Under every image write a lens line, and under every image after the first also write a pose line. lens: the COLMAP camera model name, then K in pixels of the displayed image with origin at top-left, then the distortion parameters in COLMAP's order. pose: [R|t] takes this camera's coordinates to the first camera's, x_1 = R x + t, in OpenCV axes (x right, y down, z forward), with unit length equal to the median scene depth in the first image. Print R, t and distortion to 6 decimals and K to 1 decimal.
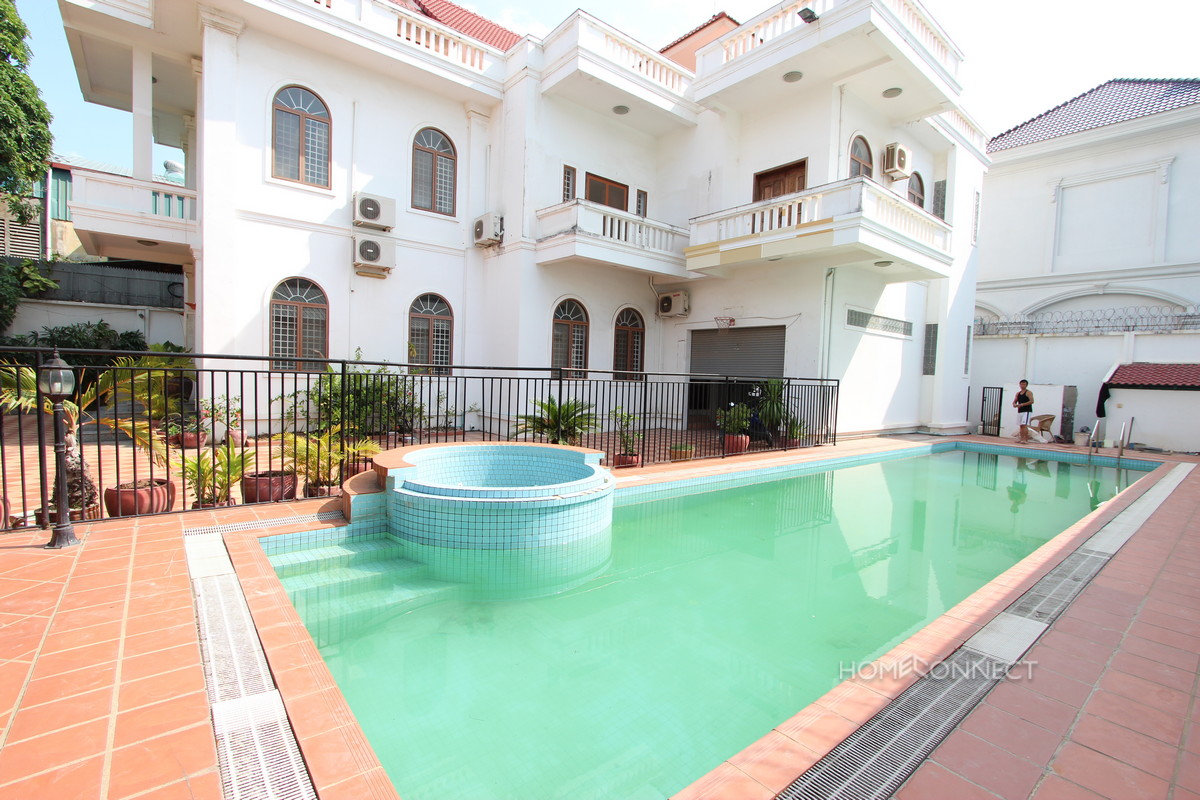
lens RADIAL K [[551.3, 0, 601.3], [0, 551.3, 406.1], [0, 0, 1]] dist [-0.017208, 0.000011]
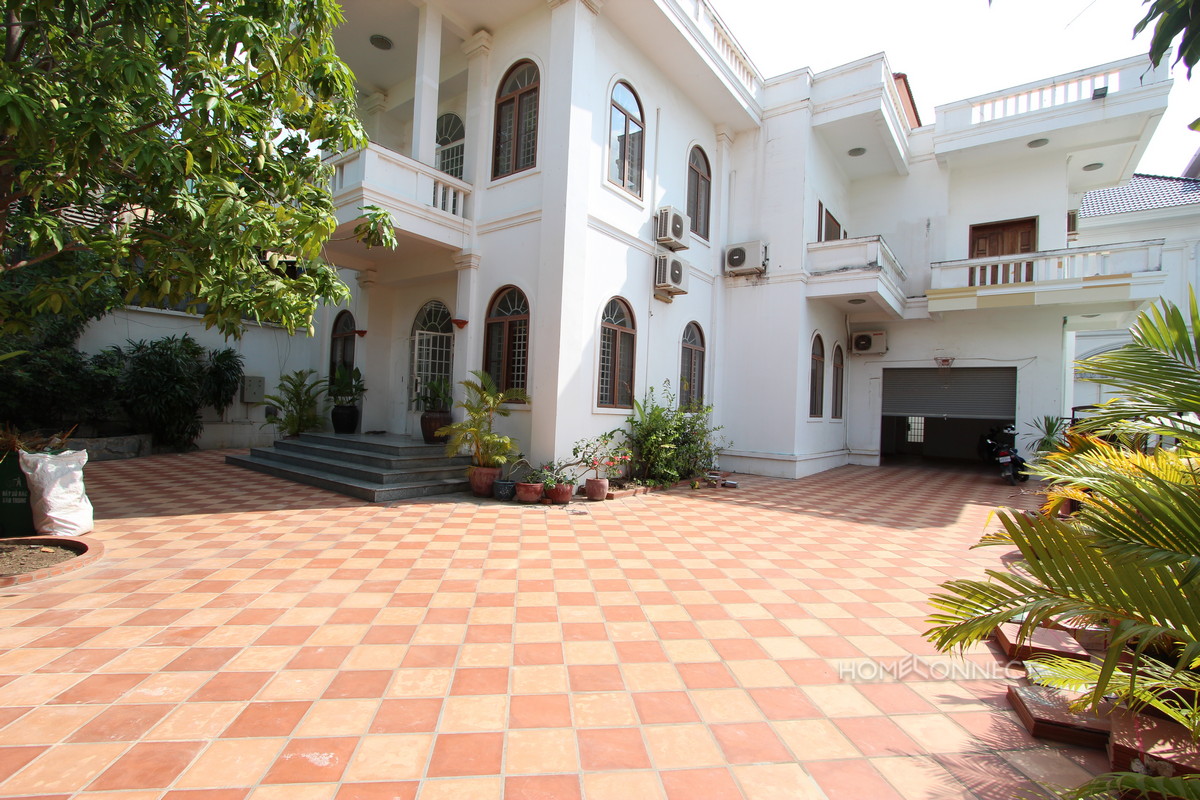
lens RADIAL K [[551.3, 0, 601.3], [0, 551.3, 406.1], [0, 0, 1]] dist [-0.017208, 0.000011]
pose [[0.972229, 0.009652, 0.233834, -0.693406], [0.003682, 0.998395, -0.056519, -0.013749], [-0.234004, 0.055811, 0.970632, 0.158789]]
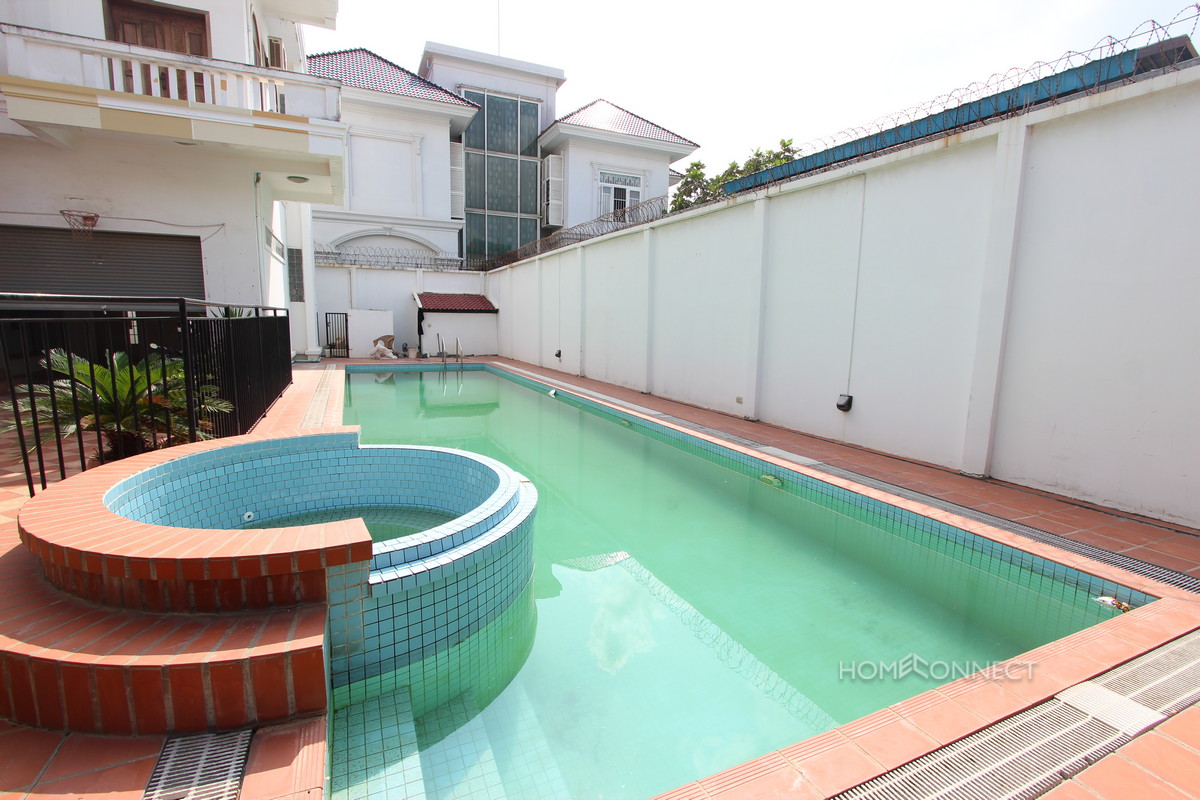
lens RADIAL K [[553.0, 0, 600.0], [0, 553.0, 400.0], [0, 0, 1]] dist [-0.018607, 0.000131]
pose [[0.257089, -0.167160, 0.951821, -0.276124], [0.044386, 0.985930, 0.161161, -0.021607], [-0.965368, 0.000815, 0.260891, 0.266998]]
